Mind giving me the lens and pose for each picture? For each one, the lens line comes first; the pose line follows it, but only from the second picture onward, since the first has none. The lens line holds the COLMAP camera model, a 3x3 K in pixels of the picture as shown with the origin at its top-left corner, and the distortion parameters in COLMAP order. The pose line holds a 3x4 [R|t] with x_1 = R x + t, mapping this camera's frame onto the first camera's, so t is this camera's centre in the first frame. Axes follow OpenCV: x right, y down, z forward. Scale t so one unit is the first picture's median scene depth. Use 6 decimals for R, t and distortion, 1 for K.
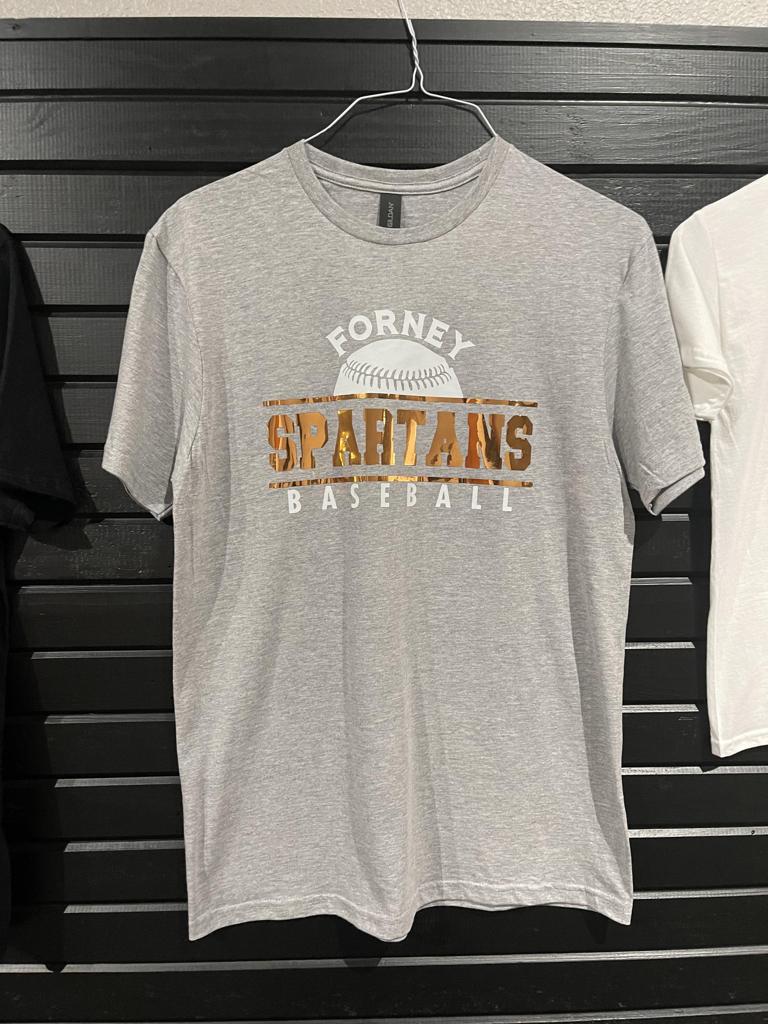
lens RADIAL K [[785.4, 0, 395.2], [0, 785.4, 511.1], [0, 0, 1]] dist [0.026744, -0.011764]
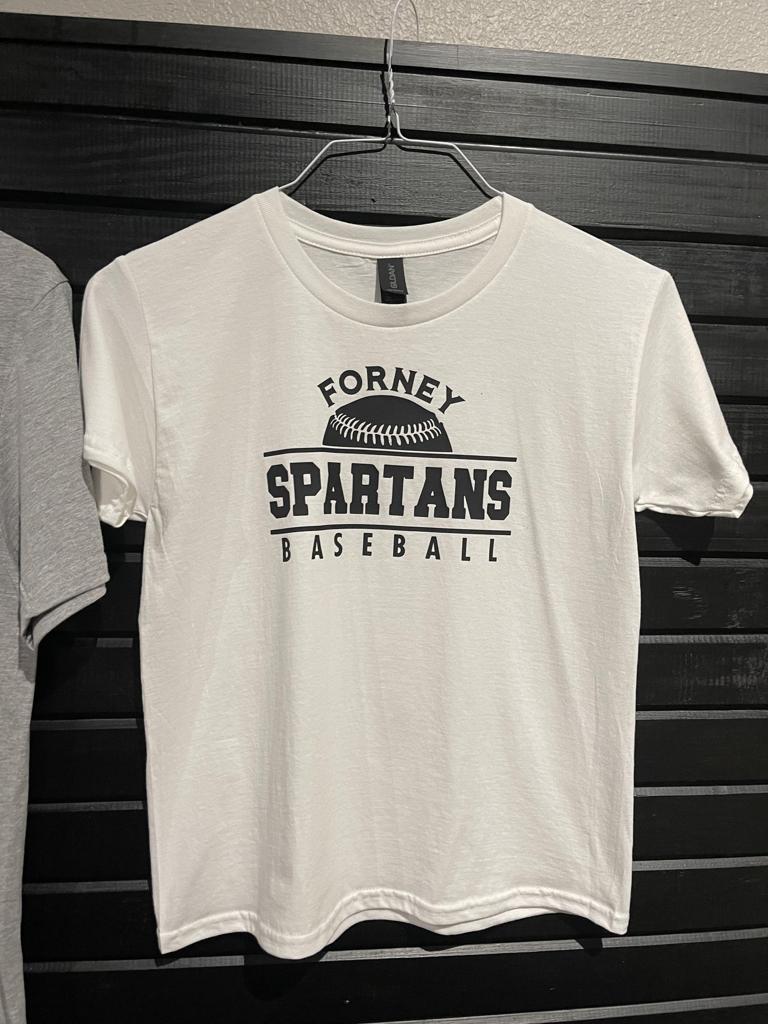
lens RADIAL K [[785.4, 0, 377.8], [0, 785.4, 513.5], [0, 0, 1]] dist [0.026744, -0.011764]
pose [[0.997067, 0.025835, 0.072047, 0.575867], [-0.024346, 0.999473, -0.021471, -0.113308], [-0.072564, 0.019654, 0.997170, 0.207343]]
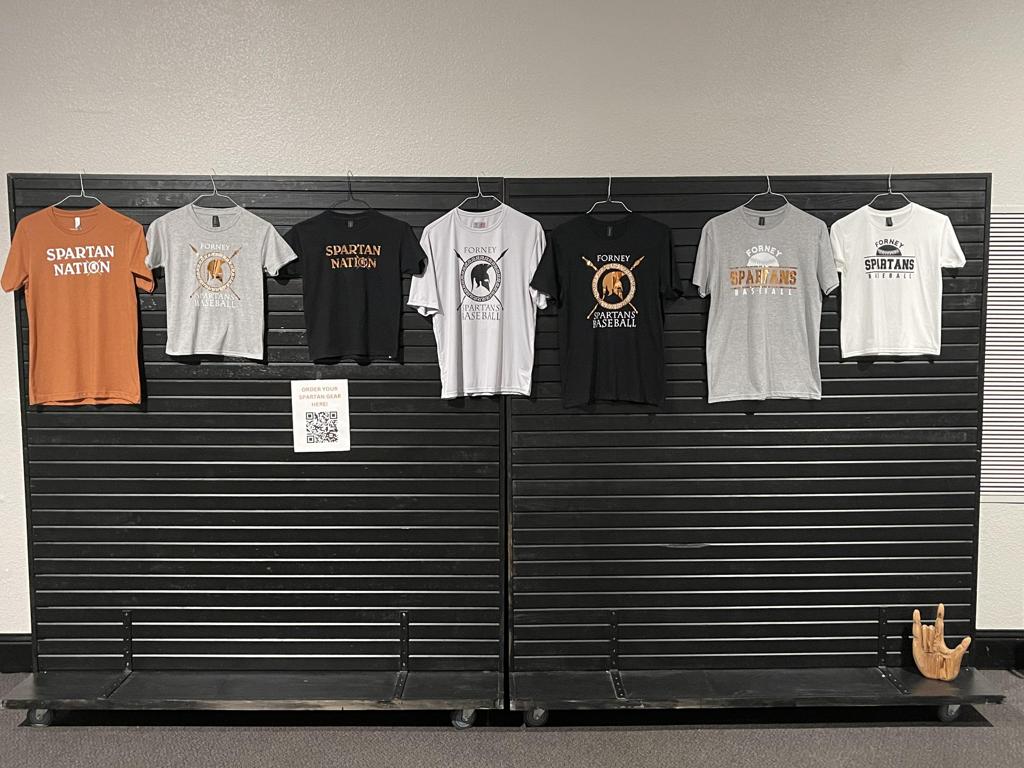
lens RADIAL K [[1002.4, 0, 507.8], [0, 1002.4, 386.8], [0, 0, 1]] dist [-0.007605, 0.000000]
pose [[0.999347, -0.002011, -0.036087, -1.114872], [0.002797, 0.999760, 0.021740, 0.354470], [0.036034, -0.021826, 0.999112, -4.172902]]
